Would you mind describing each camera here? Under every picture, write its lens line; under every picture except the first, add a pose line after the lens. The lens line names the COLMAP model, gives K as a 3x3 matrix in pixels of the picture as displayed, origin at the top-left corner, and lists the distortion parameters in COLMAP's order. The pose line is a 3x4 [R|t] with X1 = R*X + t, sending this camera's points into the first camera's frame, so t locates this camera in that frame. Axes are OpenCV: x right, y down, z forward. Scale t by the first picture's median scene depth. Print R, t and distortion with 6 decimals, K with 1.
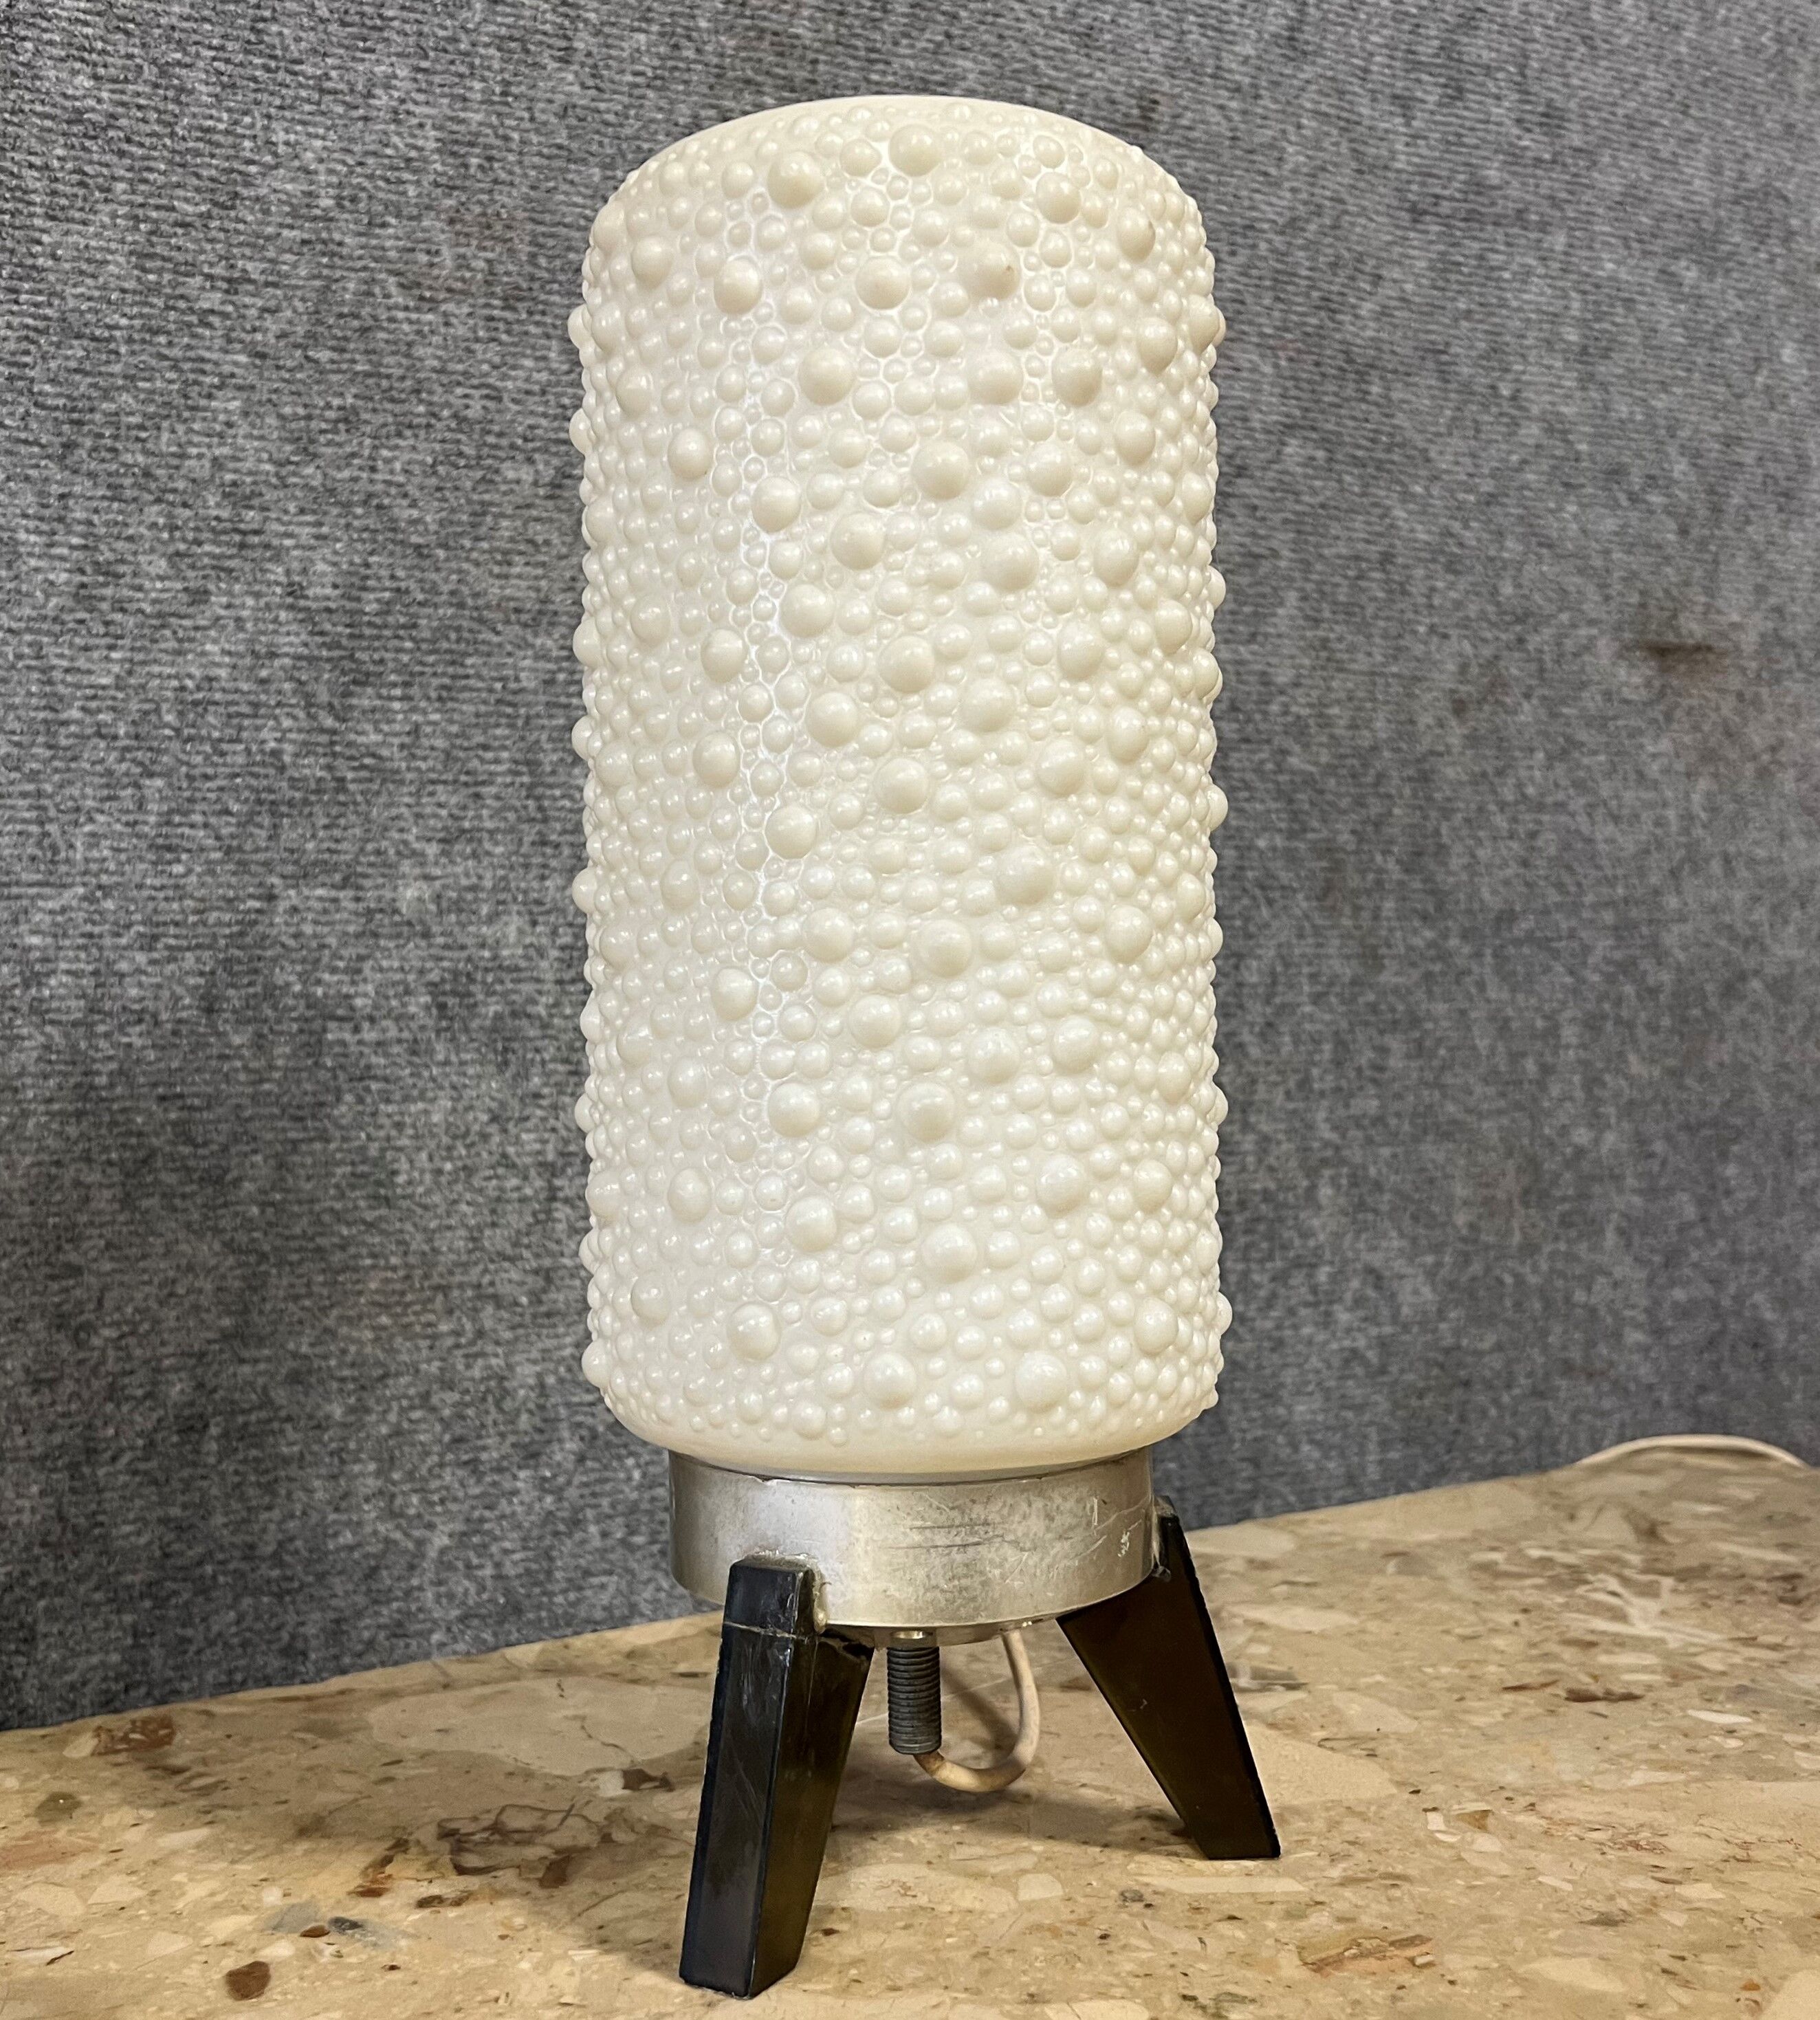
lens RADIAL K [[2115.3, 0, 910.0], [0, 2115.3, 1010.0], [0, 0, 1]] dist [0.017990, -0.008746]
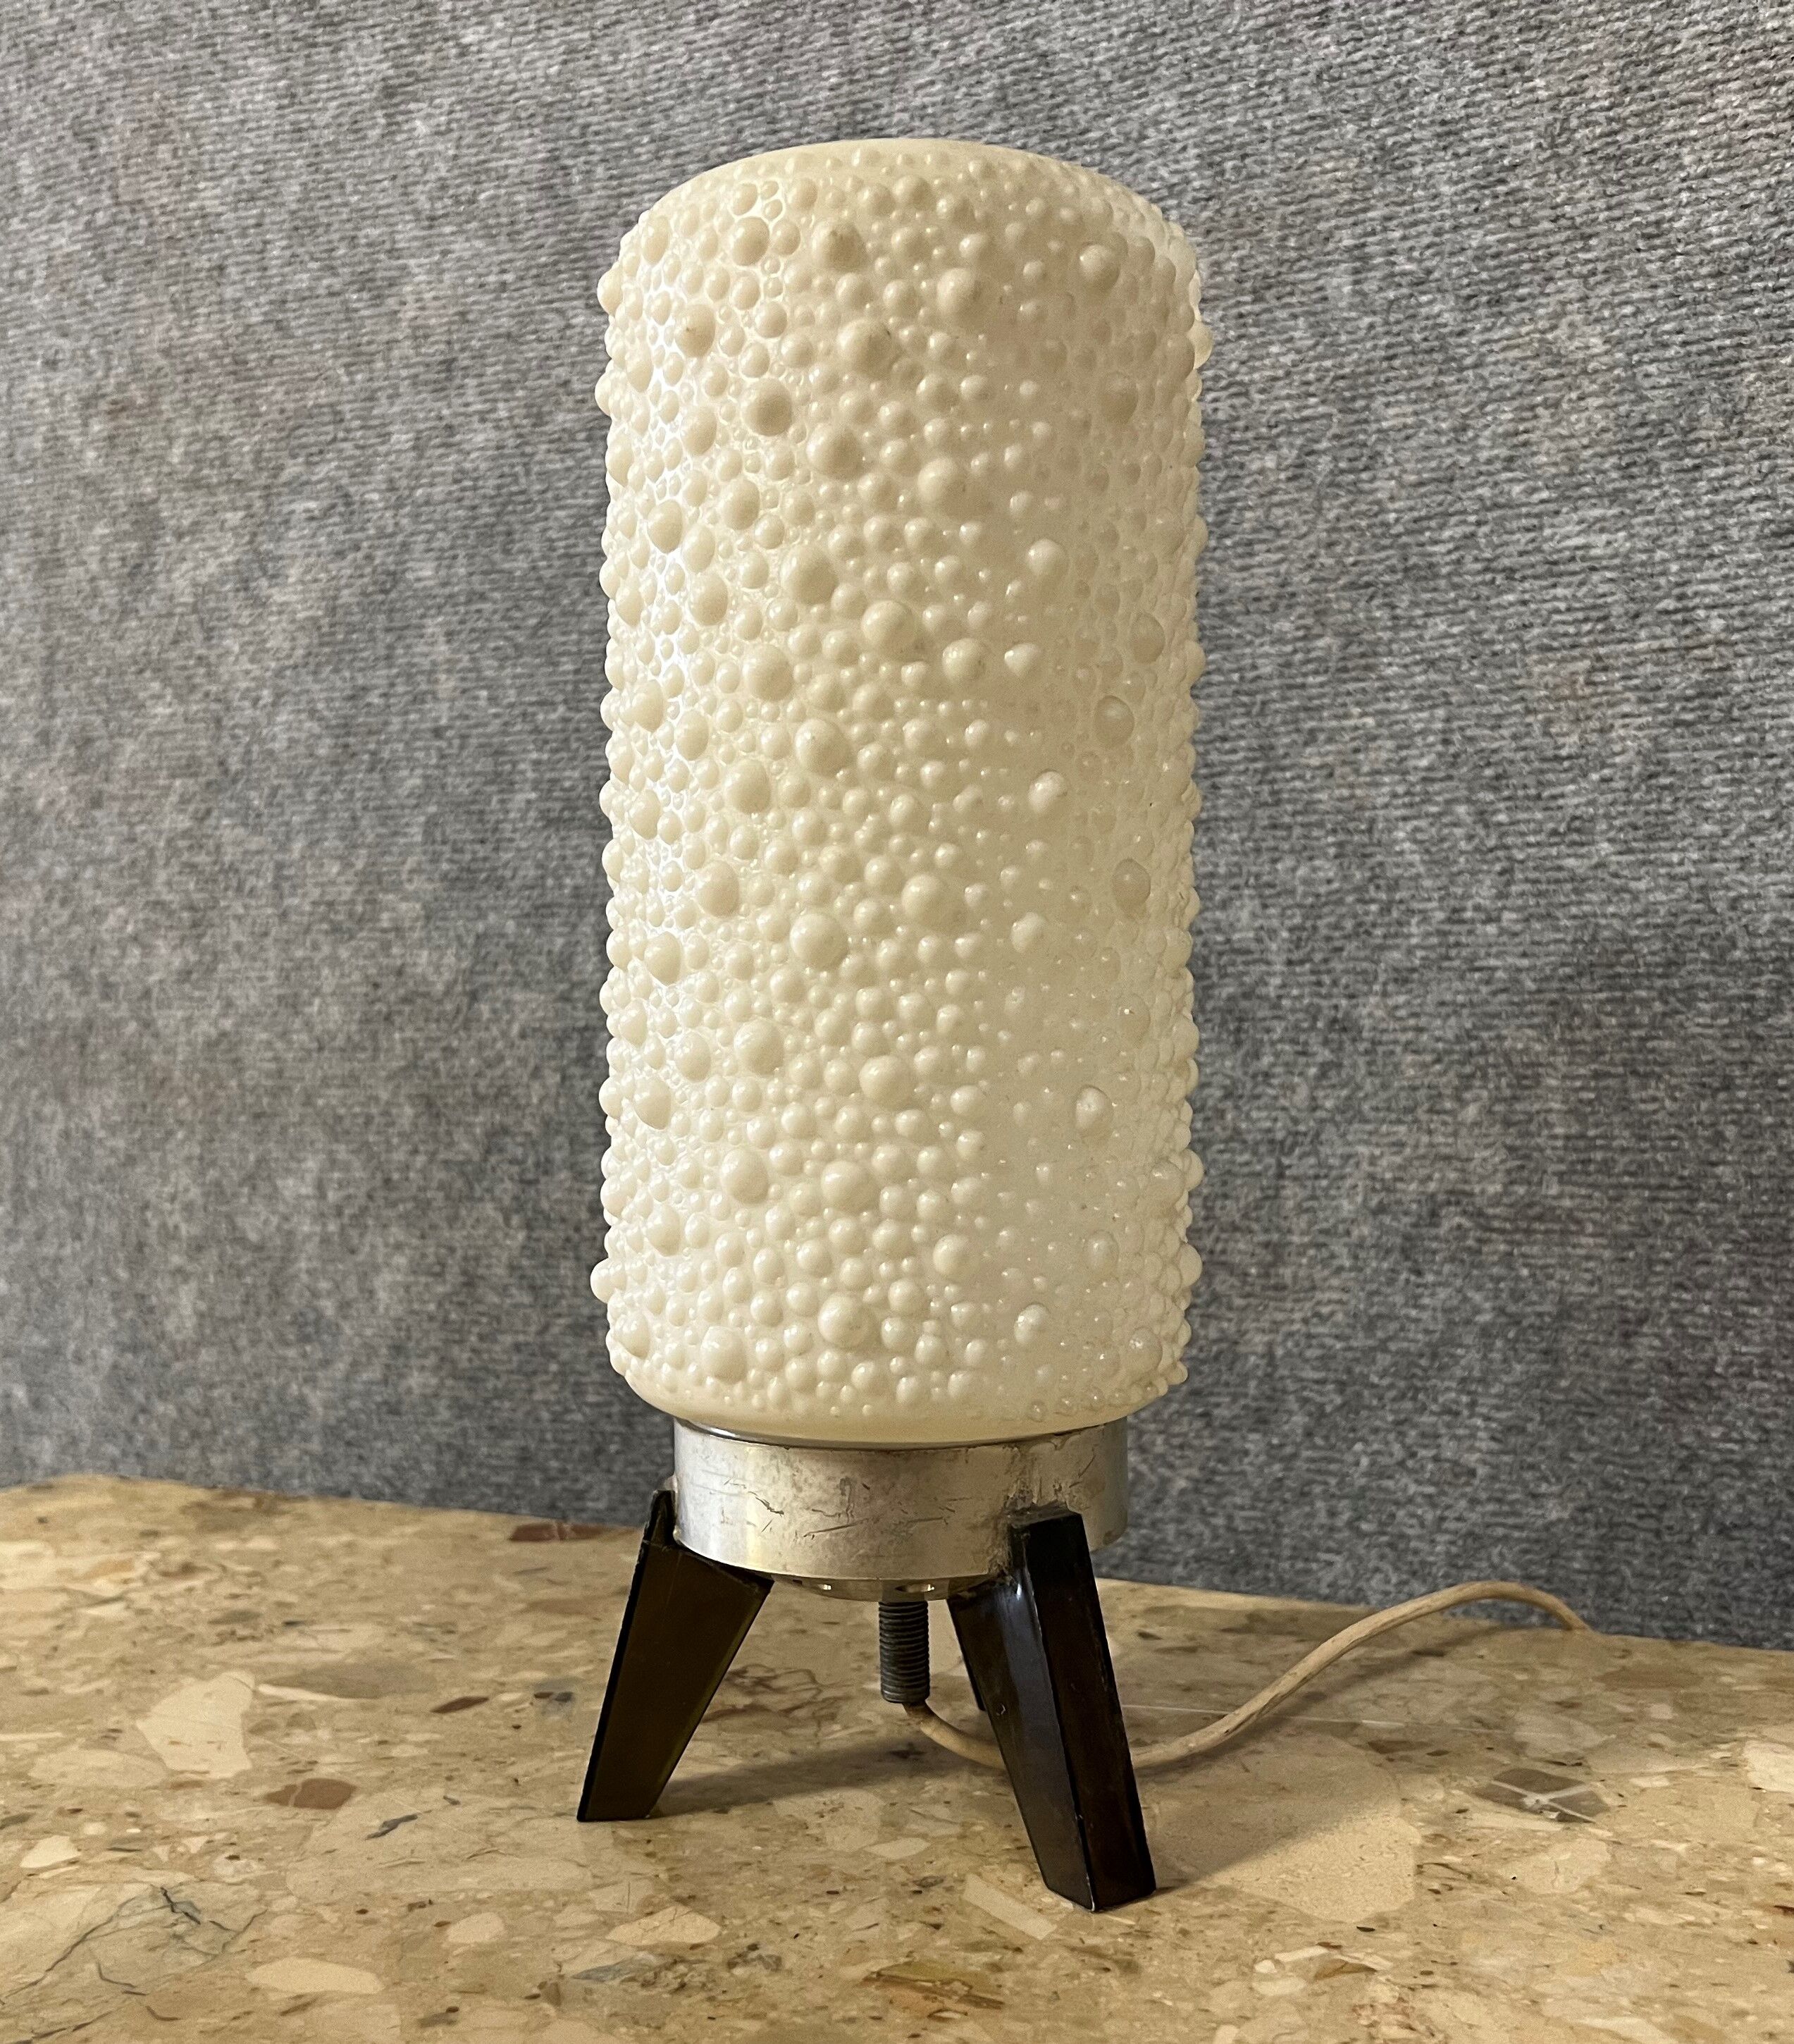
lens RADIAL K [[2188.8, 0, 922.8], [0, 2188.8, 1068.3], [0, 0, 1]] dist [0.000095, 0.026030]
pose [[0.568866, 0.029330, -0.821907, 0.636291], [0.012838, 0.998925, 0.044532, -0.012664], [0.822330, -0.035884, 0.567878, 0.276841]]
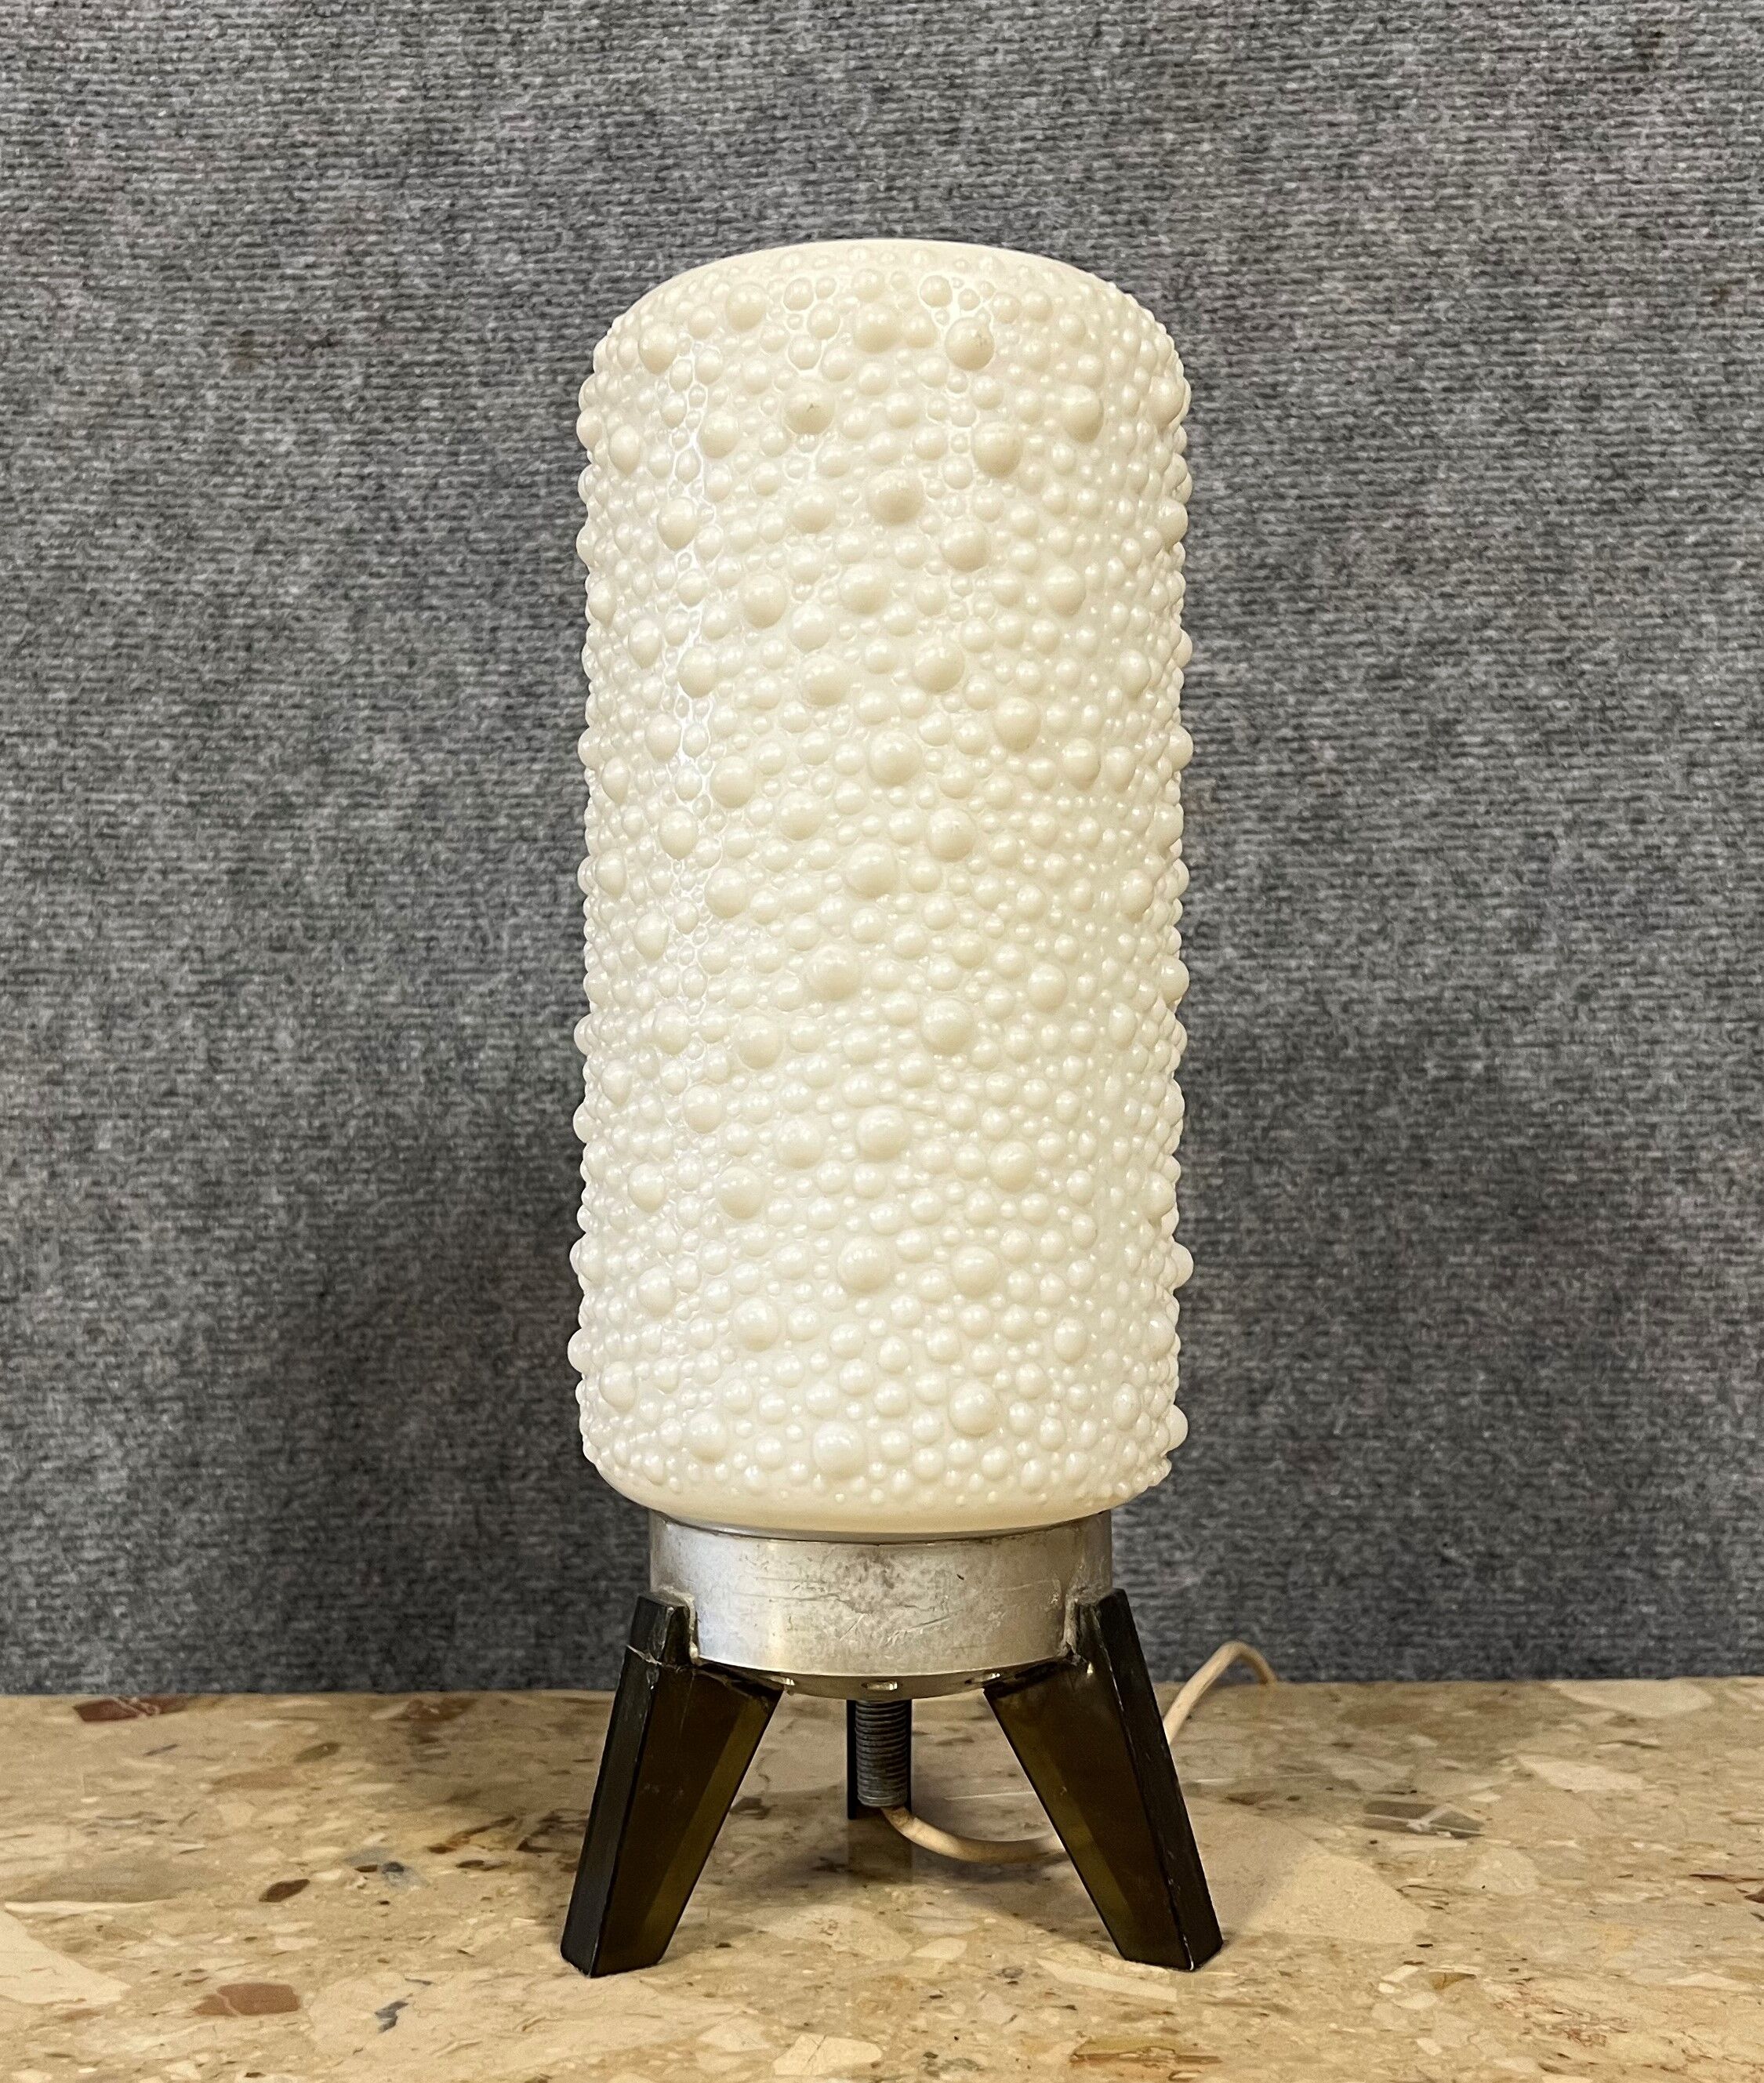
lens RADIAL K [[2394.9, 0, 884.4], [0, 2394.9, 1065.3], [0, 0, 1]] dist [0.107164, -0.259727]
pose [[0.871647, 0.003654, -0.490121, 0.411272], [-0.001467, 0.999987, 0.004846, -0.014384], [0.490133, -0.003505, 0.871641, -0.023832]]
